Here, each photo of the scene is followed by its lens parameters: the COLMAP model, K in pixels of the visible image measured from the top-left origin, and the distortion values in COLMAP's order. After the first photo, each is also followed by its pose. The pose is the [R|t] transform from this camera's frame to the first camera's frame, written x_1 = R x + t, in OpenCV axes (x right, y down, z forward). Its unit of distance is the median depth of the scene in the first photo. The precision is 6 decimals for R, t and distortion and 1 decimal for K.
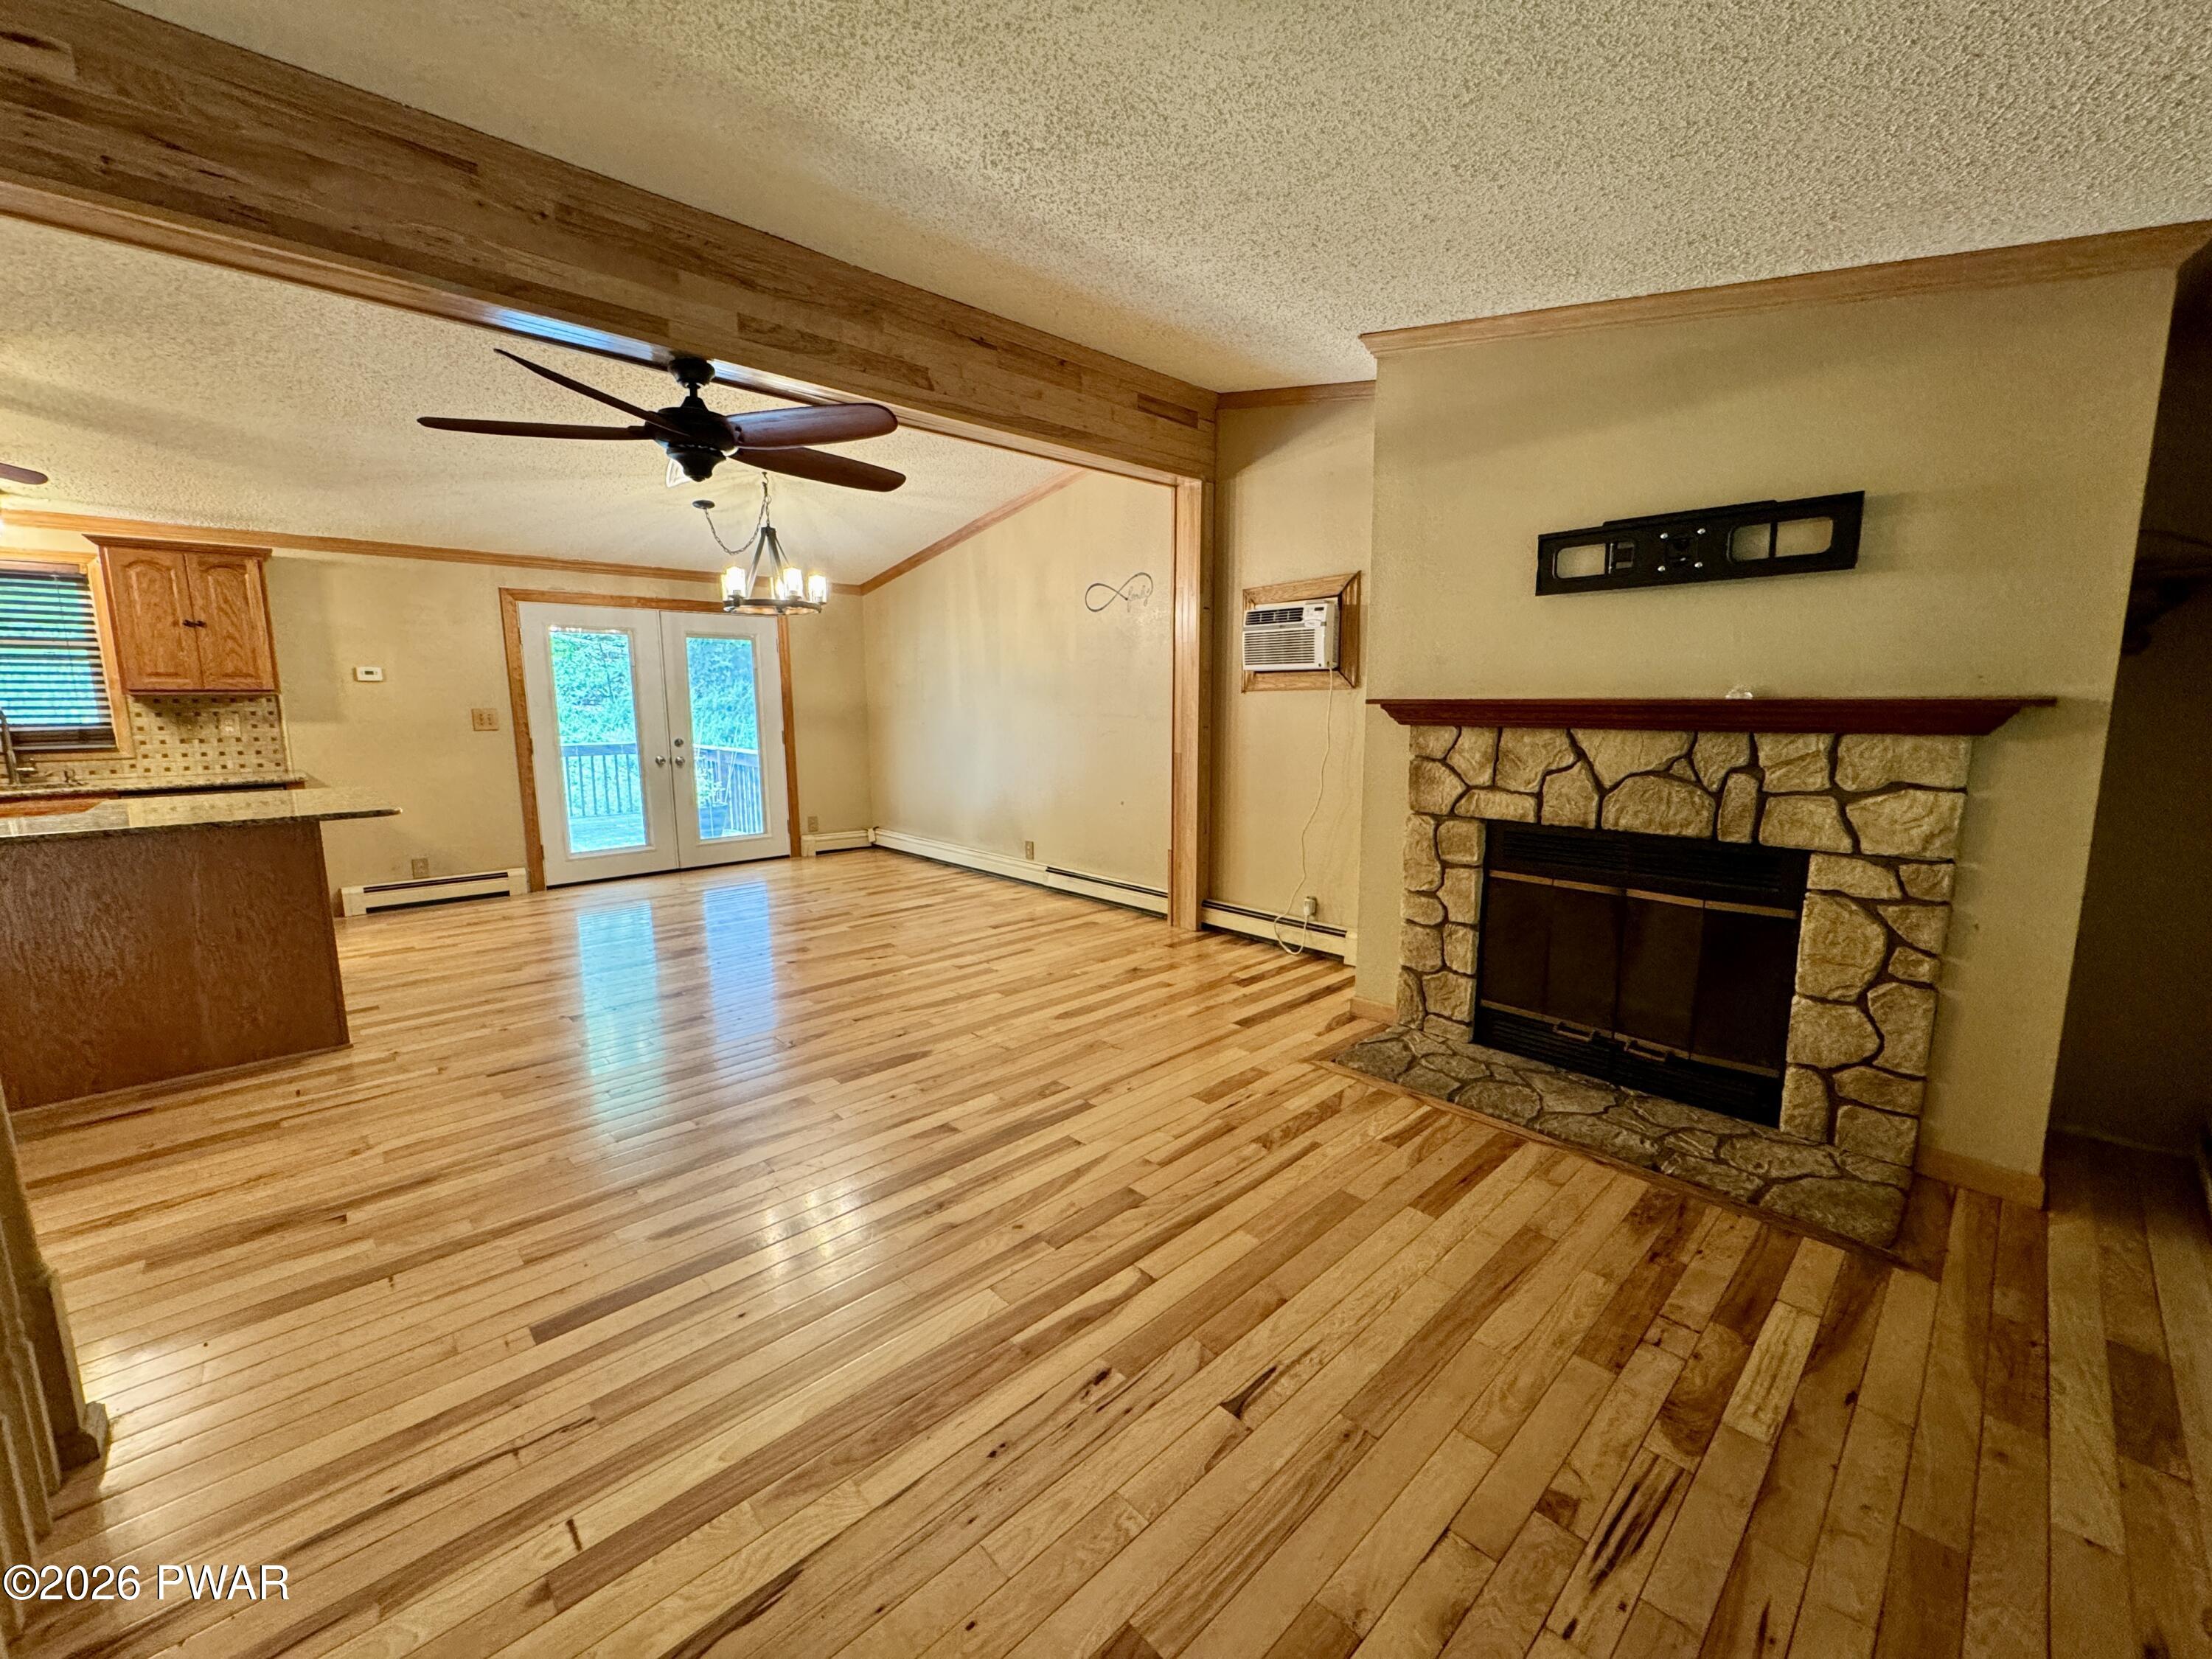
lens RADIAL K [[880.8, 0, 1106.0], [0, 880.8, 829.5], [0, 0, 1]] dist [-0.003814, -0.000186]
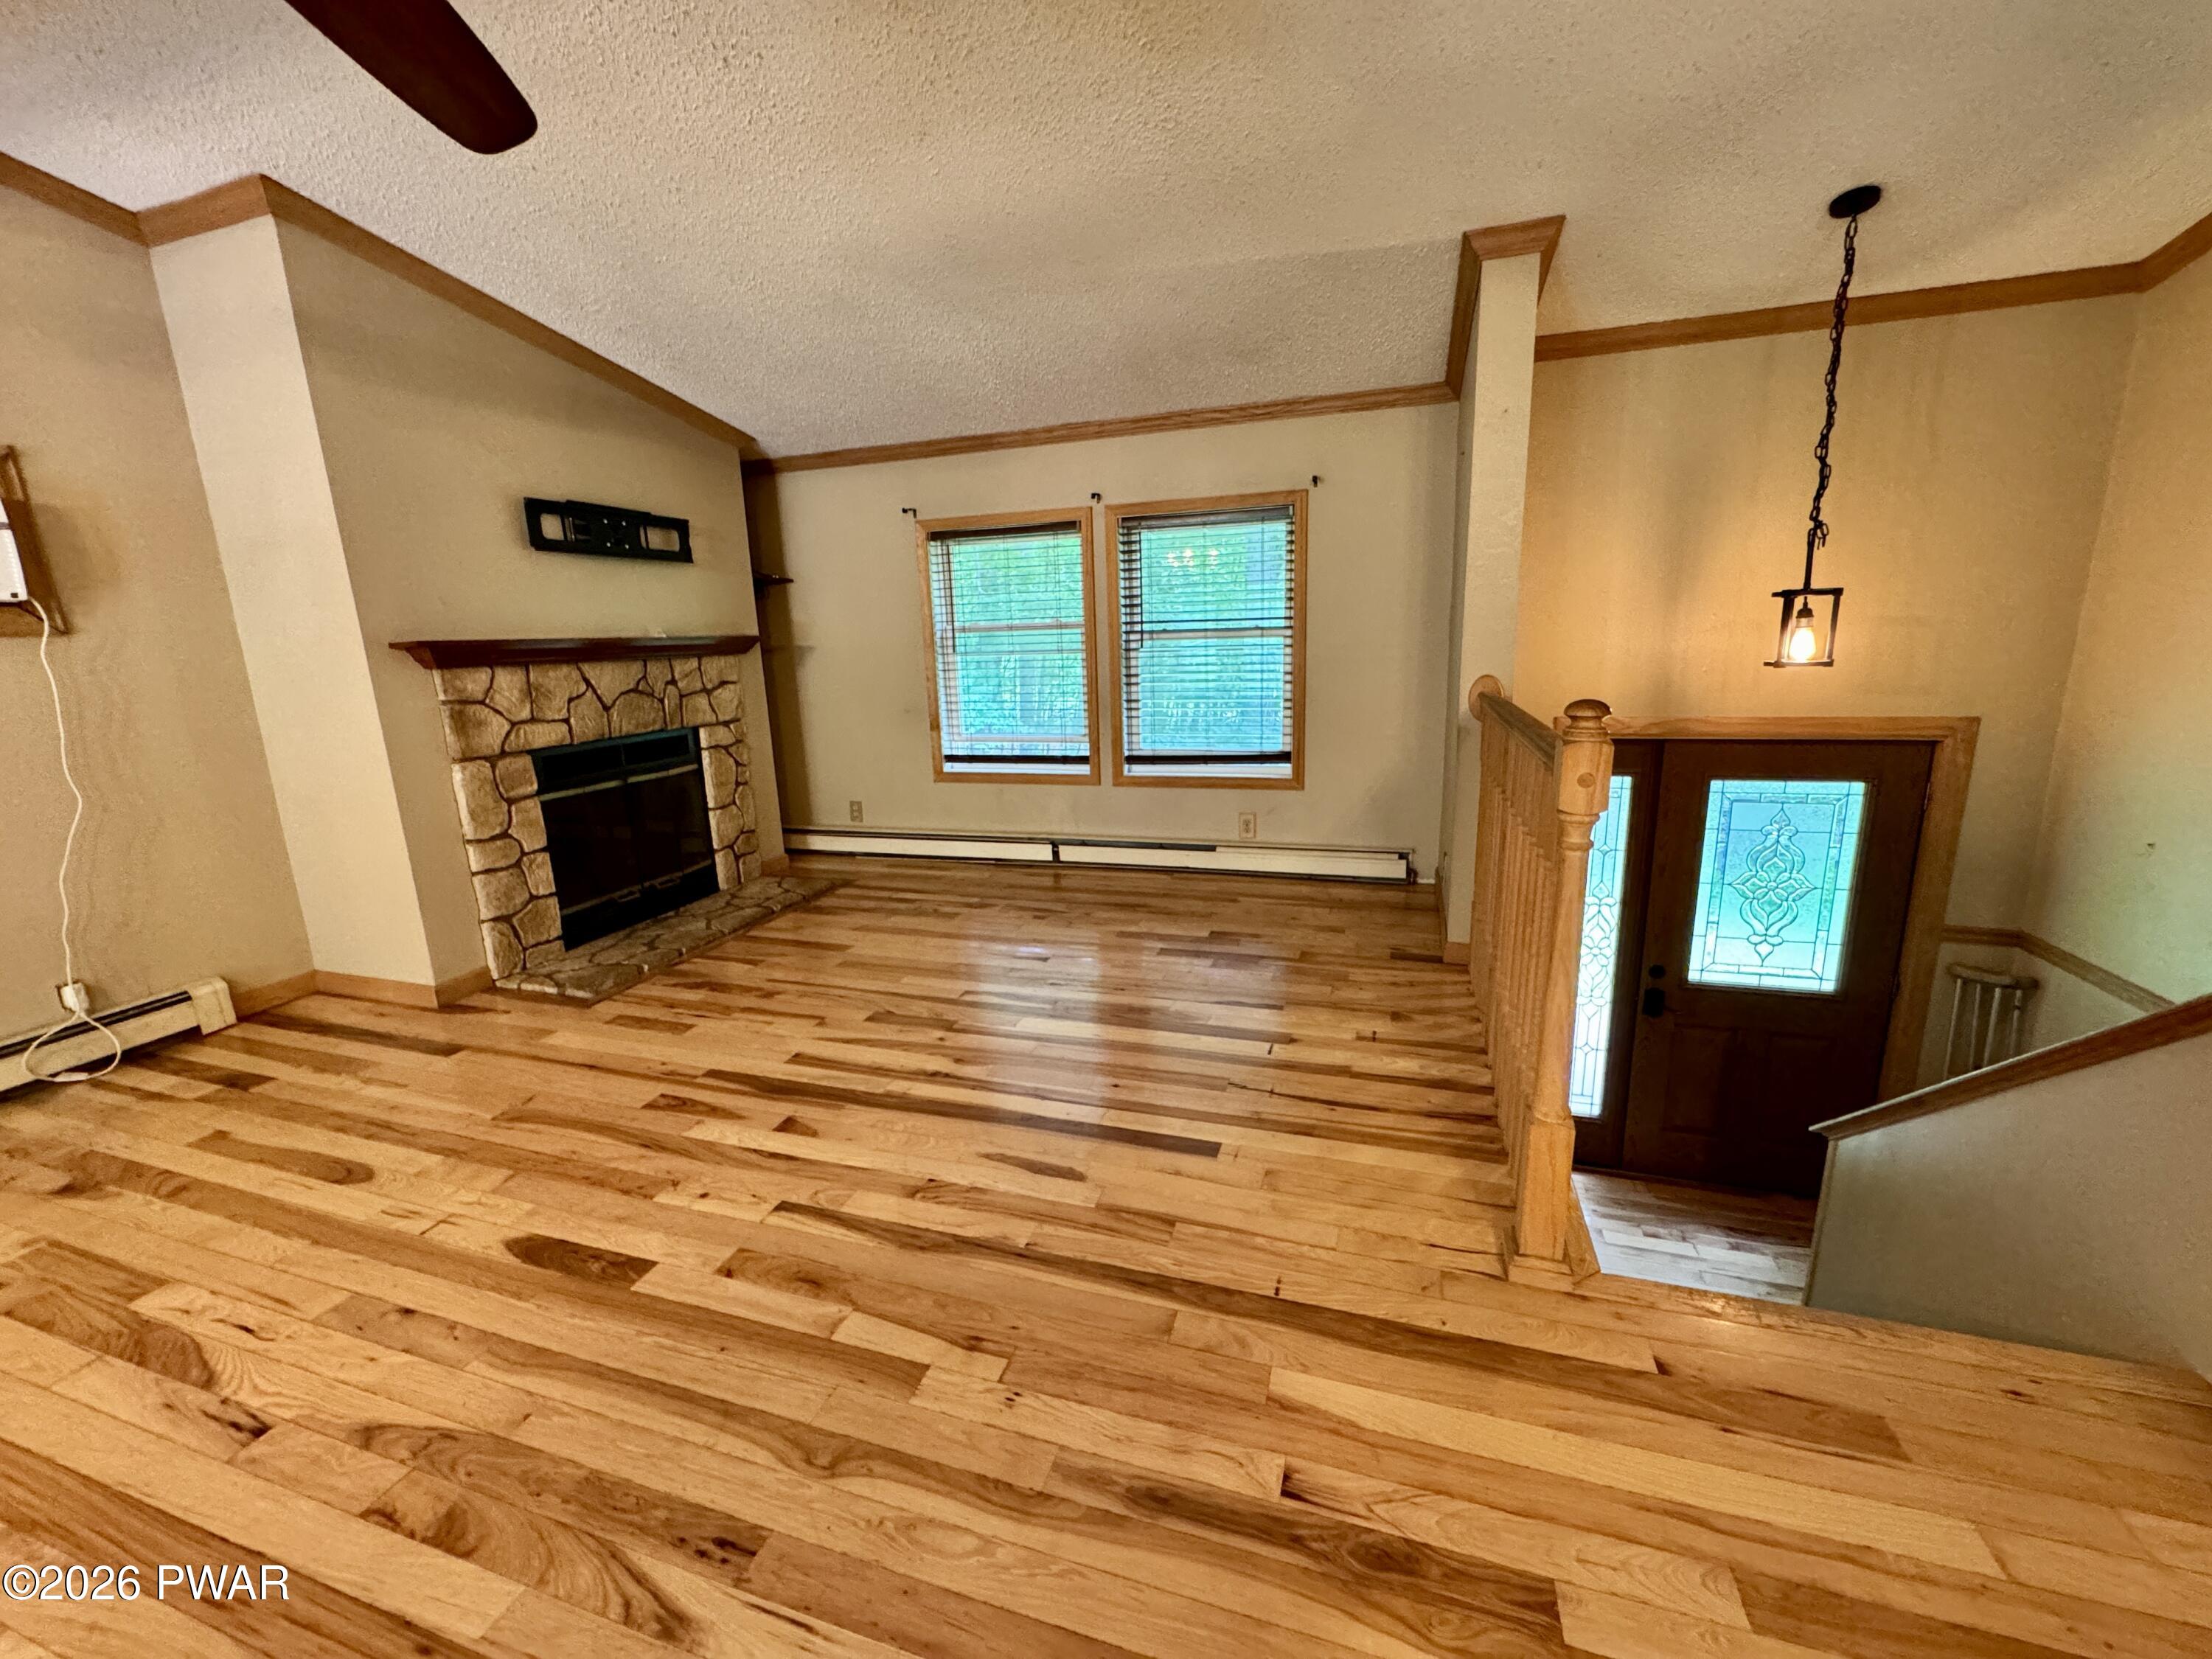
lens RADIAL K [[880.8, 0, 1106.0], [0, 880.8, 829.5], [0, 0, 1]] dist [-0.003814, -0.000186]
pose [[-0.475331, -0.170498, 0.863129, -0.915604], [0.165272, 0.946275, 0.277938, -0.109281], [-0.864145, 0.274763, -0.421615, 0.905984]]
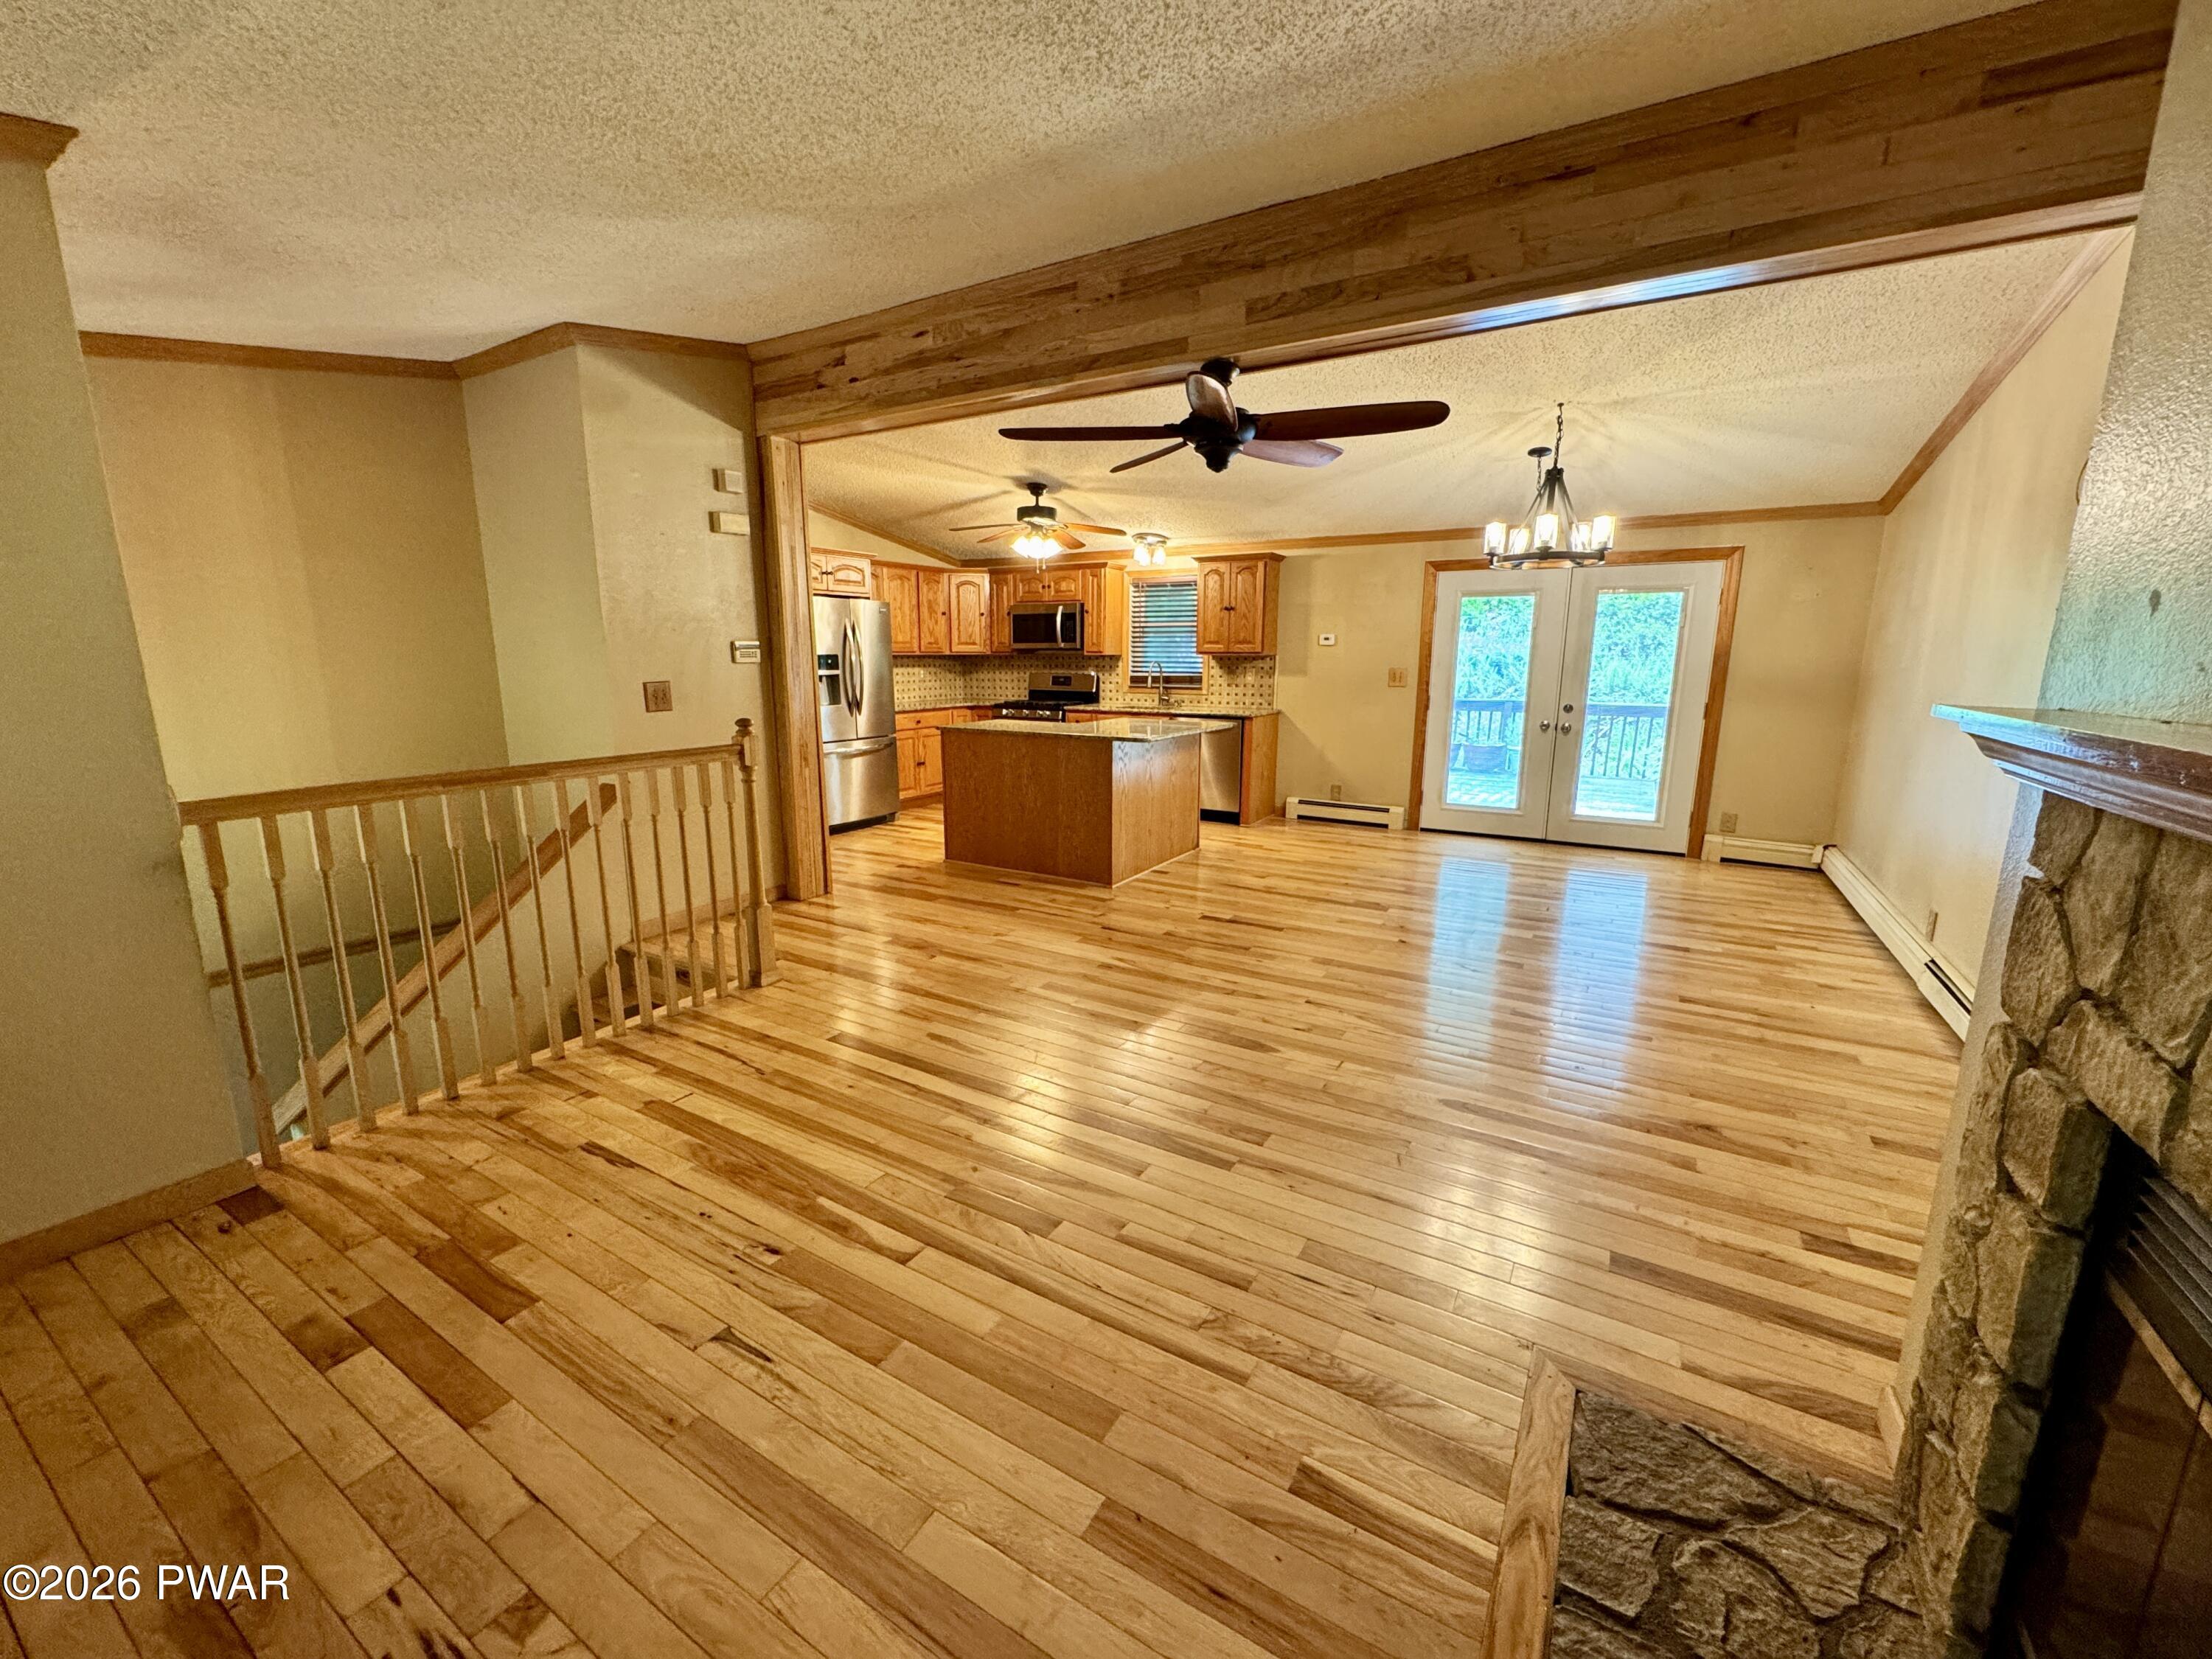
lens RADIAL K [[881.5, 0, 1106.0], [0, 881.5, 829.5], [0, 0, 1]] dist [-0.001556, -0.000243]
pose [[0.271474, 0.195040, -0.942476, 0.641085], [-0.146122, 0.976252, 0.159941, -0.110766], [0.951289, 0.094296, 0.293527, 0.578002]]
